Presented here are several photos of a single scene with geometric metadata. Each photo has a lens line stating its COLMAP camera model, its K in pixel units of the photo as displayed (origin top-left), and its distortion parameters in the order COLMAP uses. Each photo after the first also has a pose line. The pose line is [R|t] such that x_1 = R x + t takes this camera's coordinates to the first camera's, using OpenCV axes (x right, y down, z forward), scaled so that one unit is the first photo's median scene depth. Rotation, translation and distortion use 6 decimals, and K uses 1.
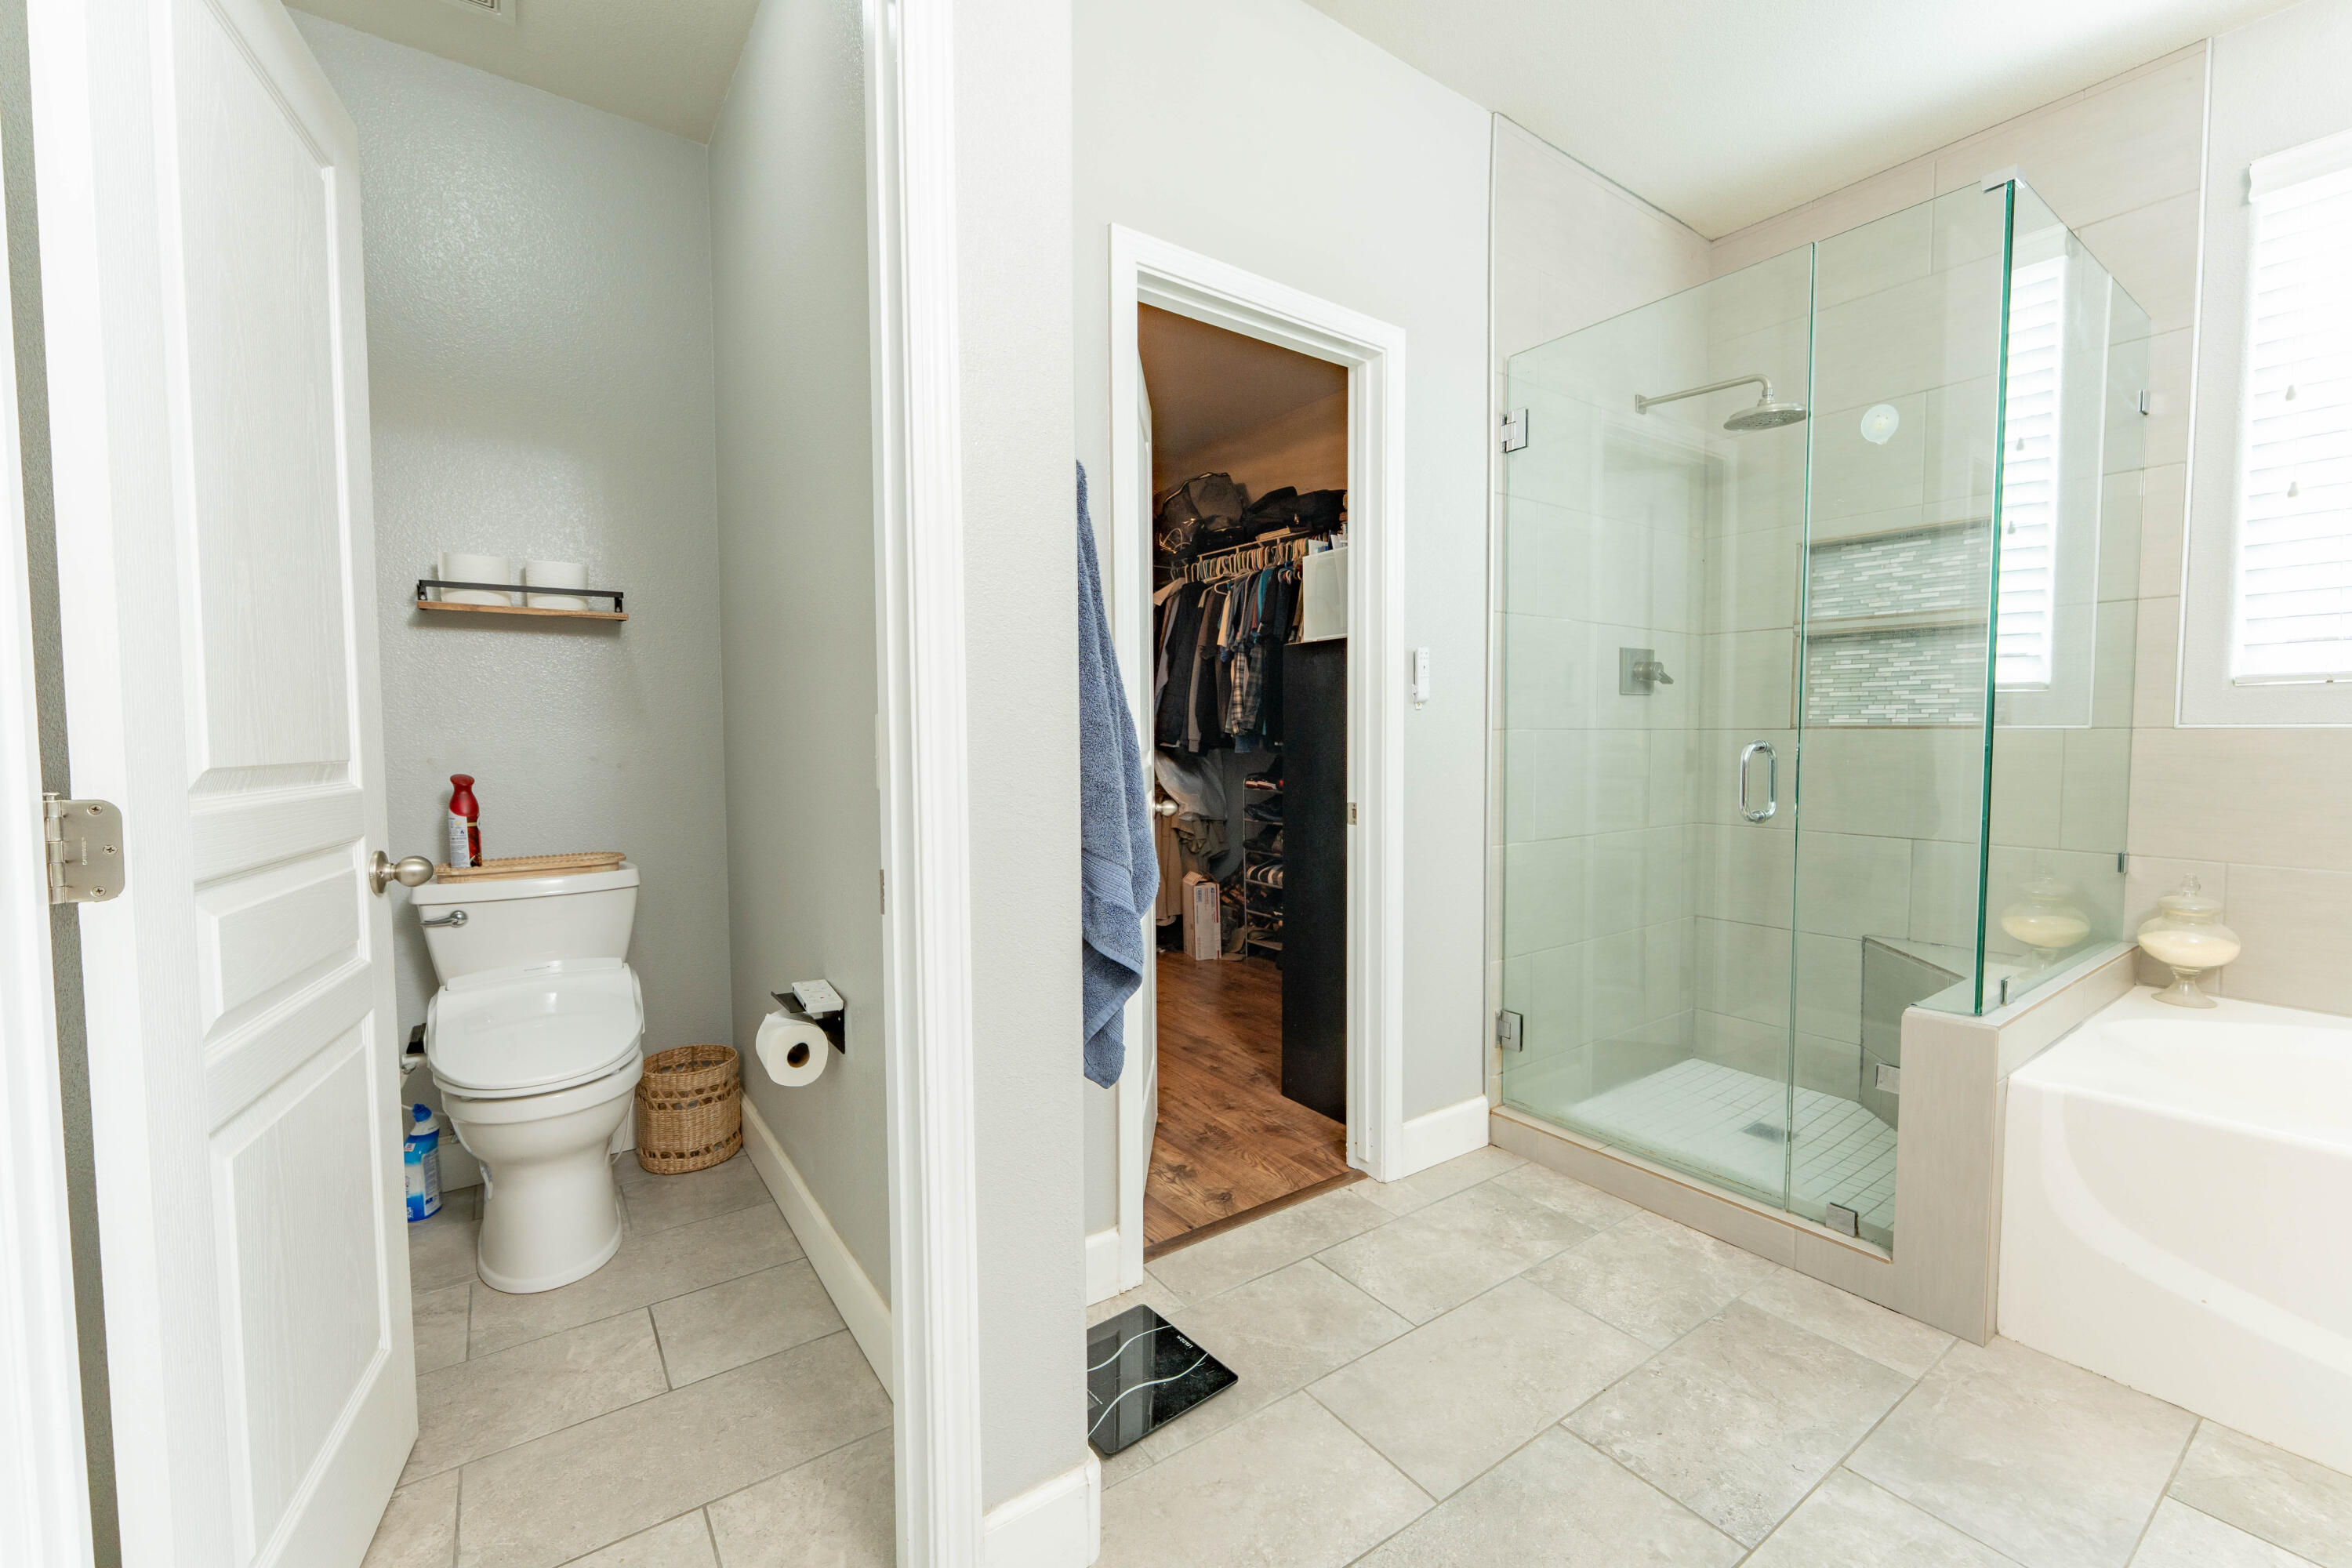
lens RADIAL K [[937.5, 0, 1176.0], [0, 937.5, 784.0], [0, 0, 1]] dist [-0.005269, 0.000347]
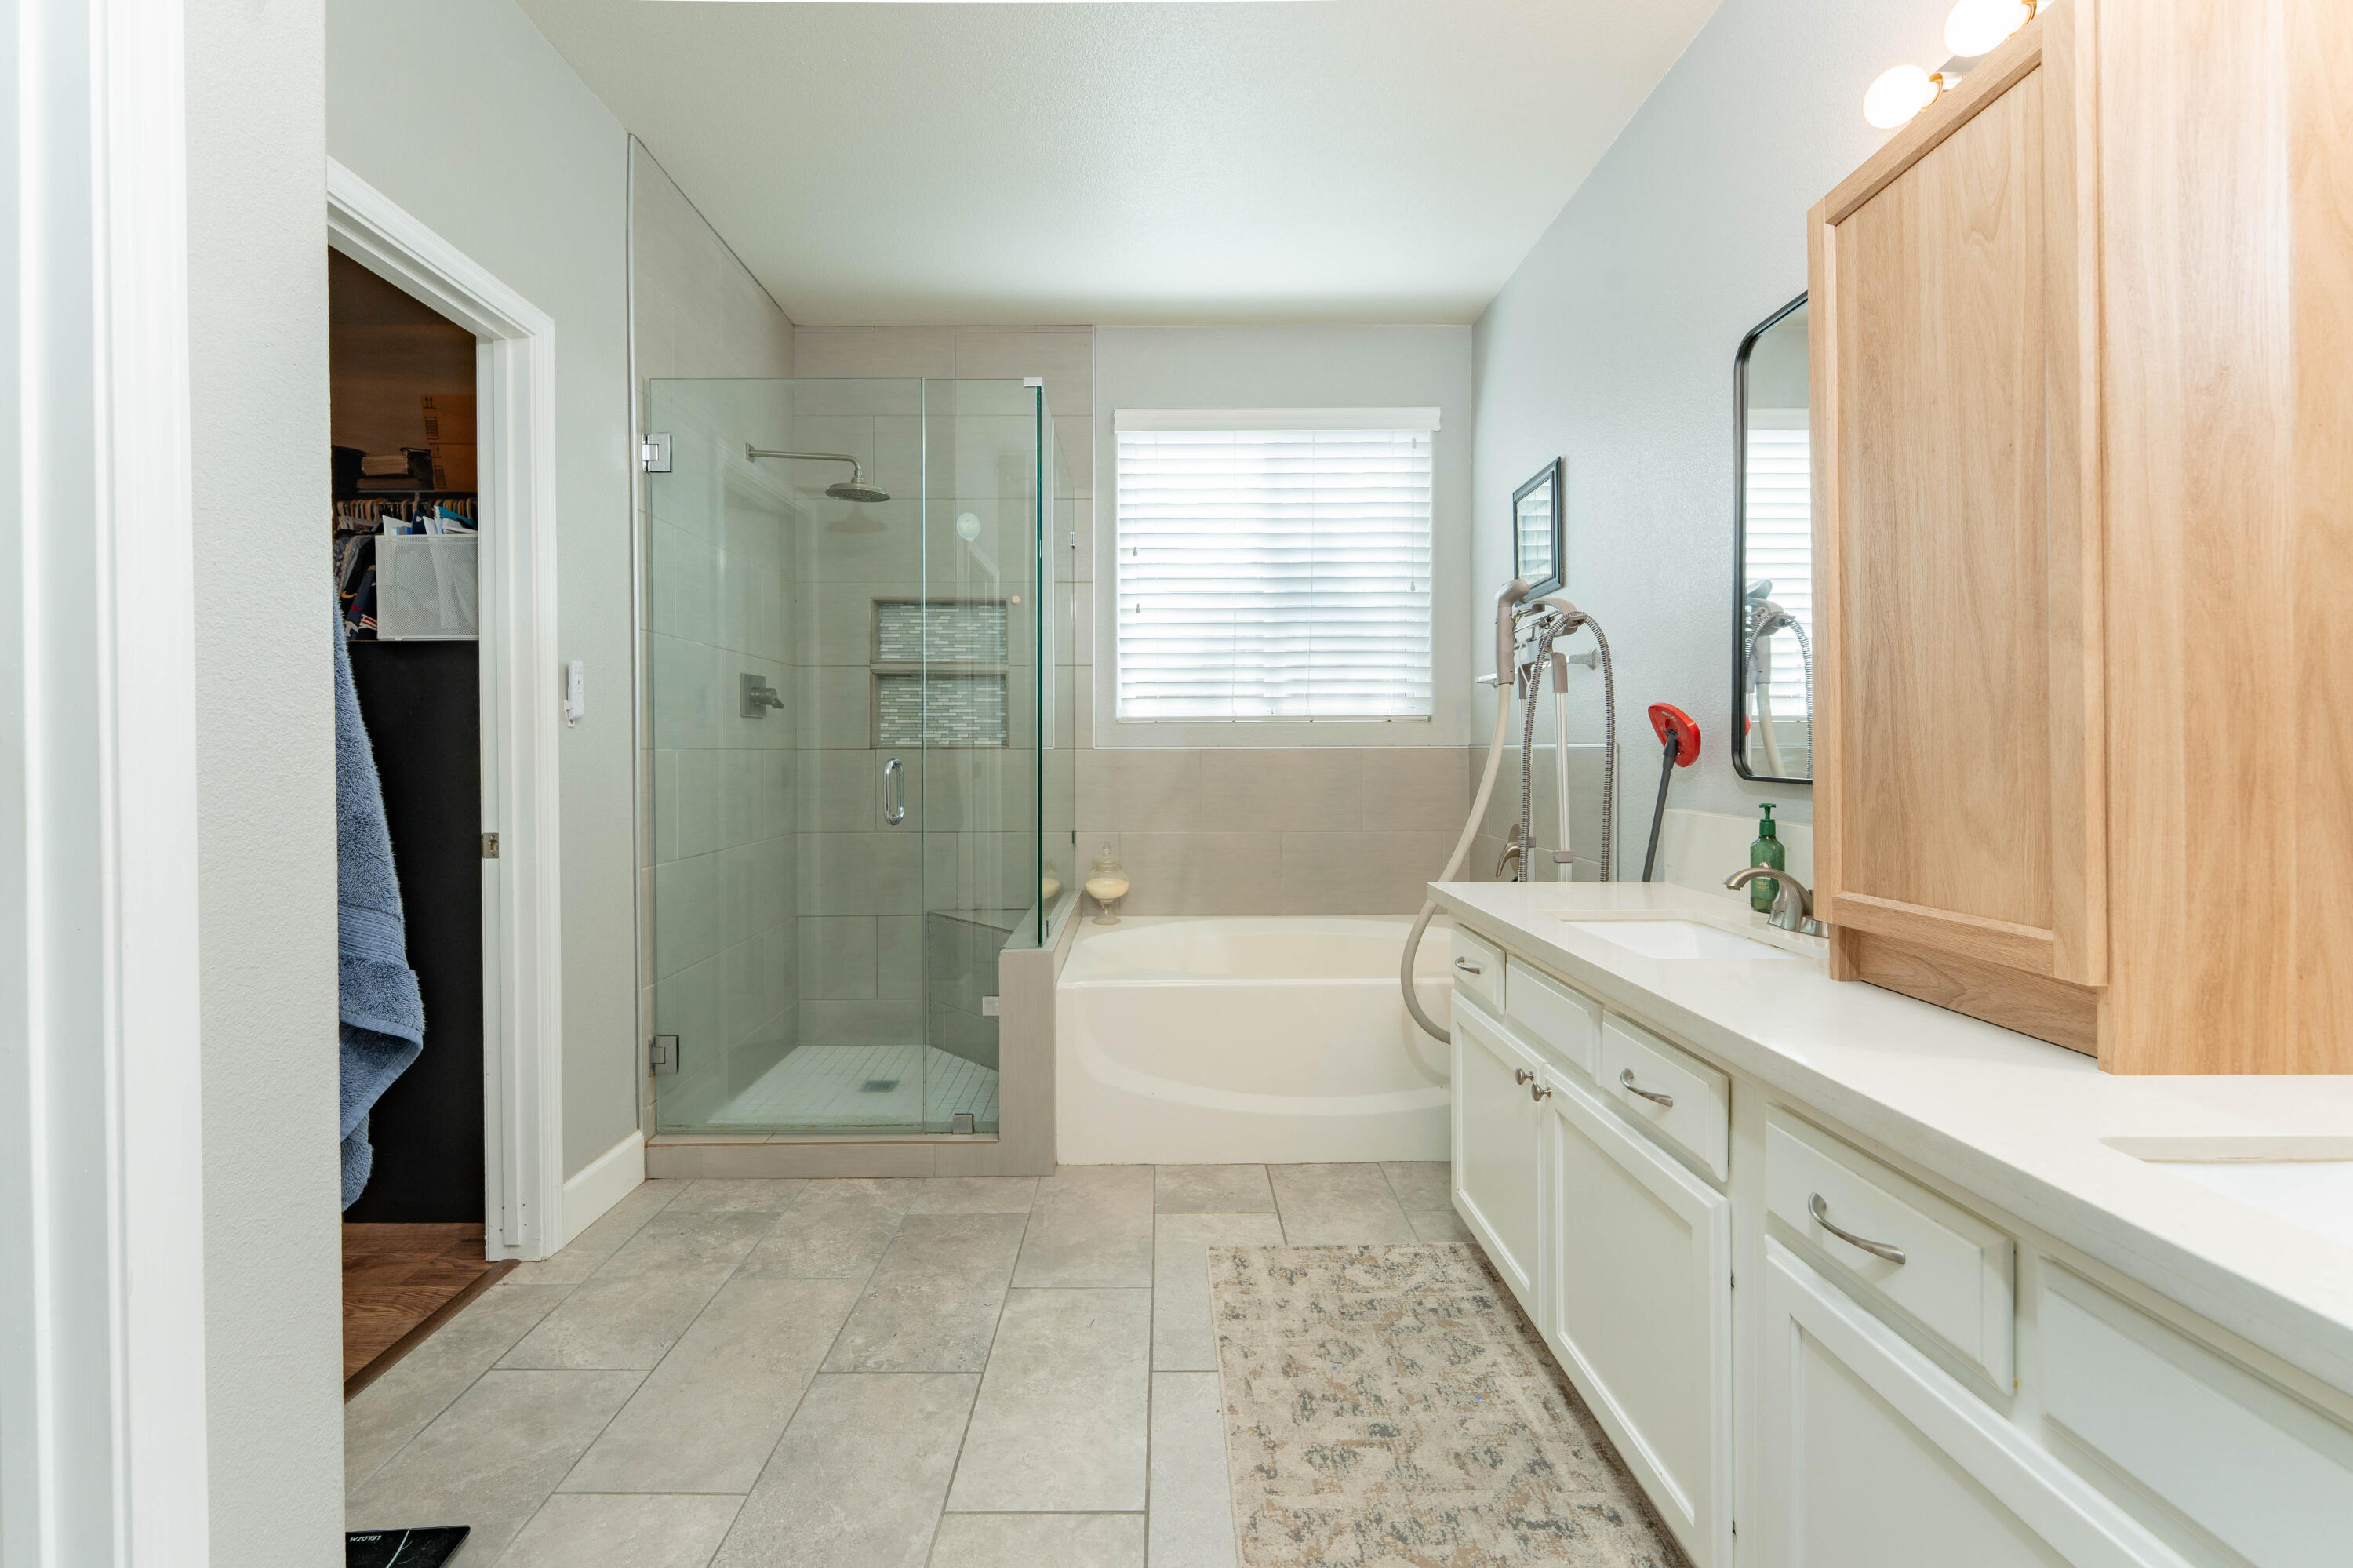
lens RADIAL K [[961.8, 0, 1133.8], [0, 961.8, 756.8], [0, 0, 1]] dist [-0.008071, -0.000099]
pose [[0.586804, -0.003697, 0.809721, -0.171316], [0.044788, 0.998607, -0.027899, 0.001173], [-0.808490, 0.052637, 0.586152, -0.005007]]
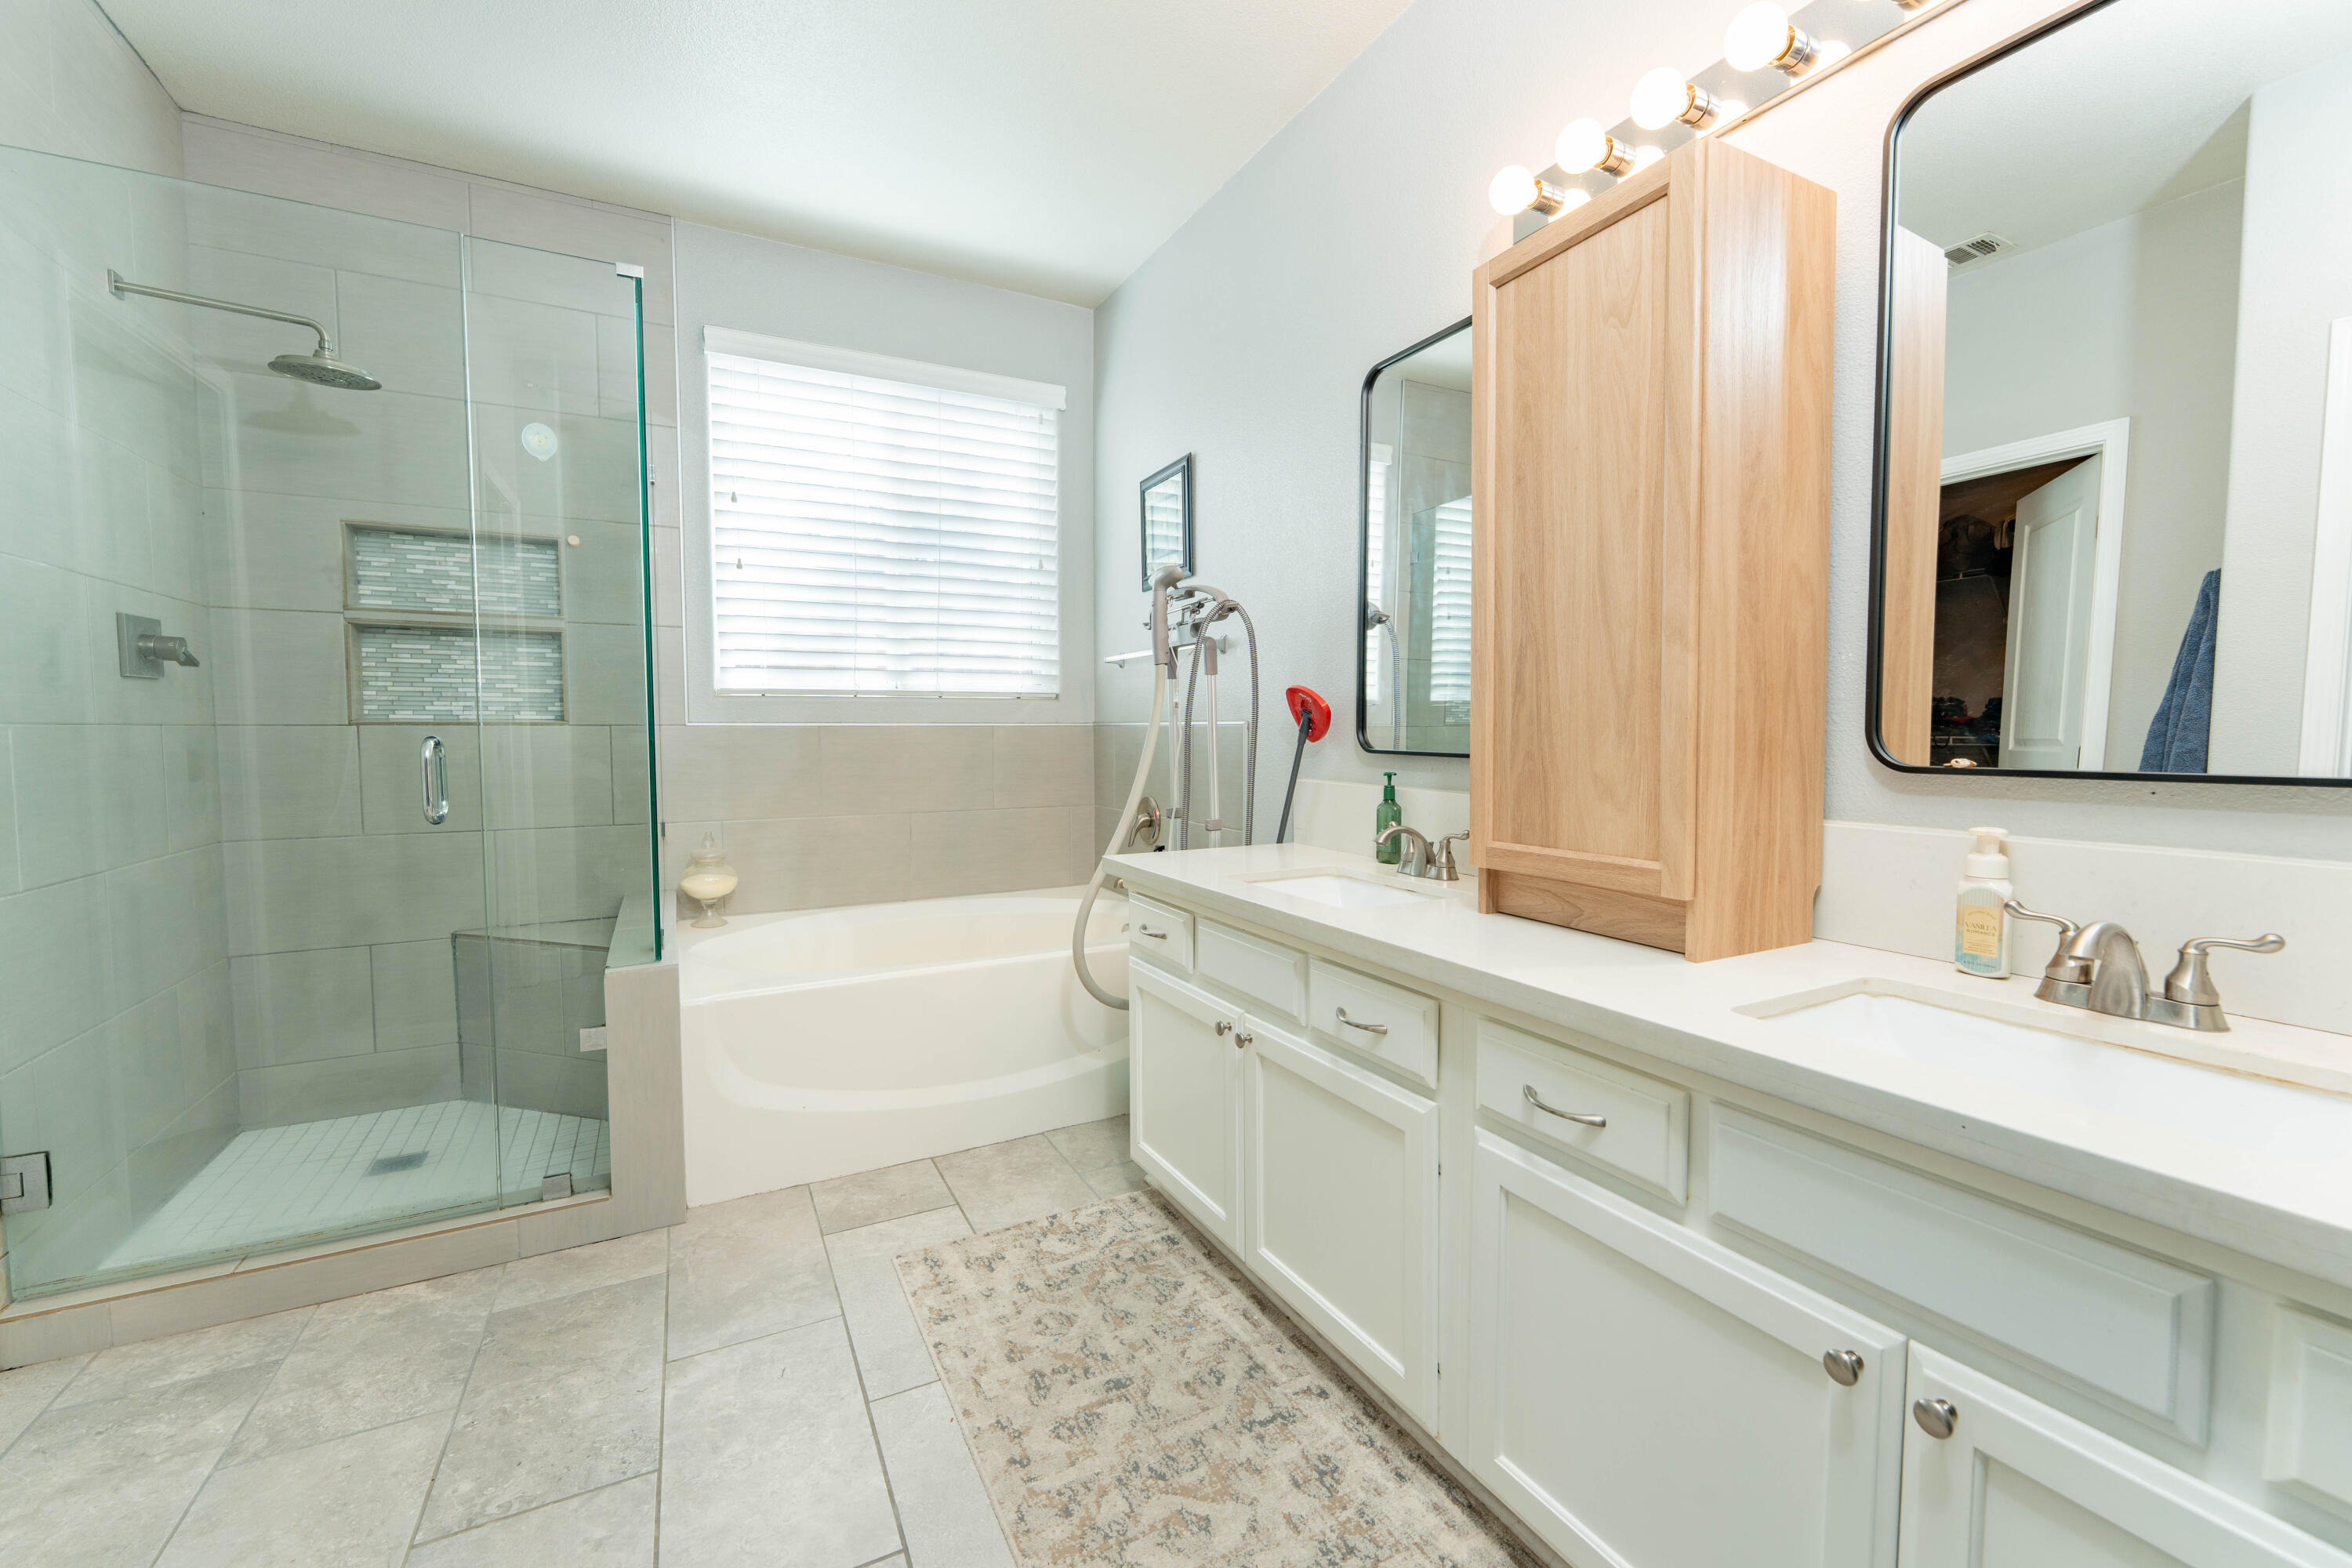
lens RADIAL K [[968.4, 0, 1176.0], [0, 968.4, 784.0], [0, 0, 1]] dist [-0.007932, 0.000056]
pose [[0.128142, -0.054630, 0.990250, -0.189588], [0.054141, 0.997378, 0.048017, -0.003659], [-0.990277, 0.047460, 0.130764, 0.101730]]
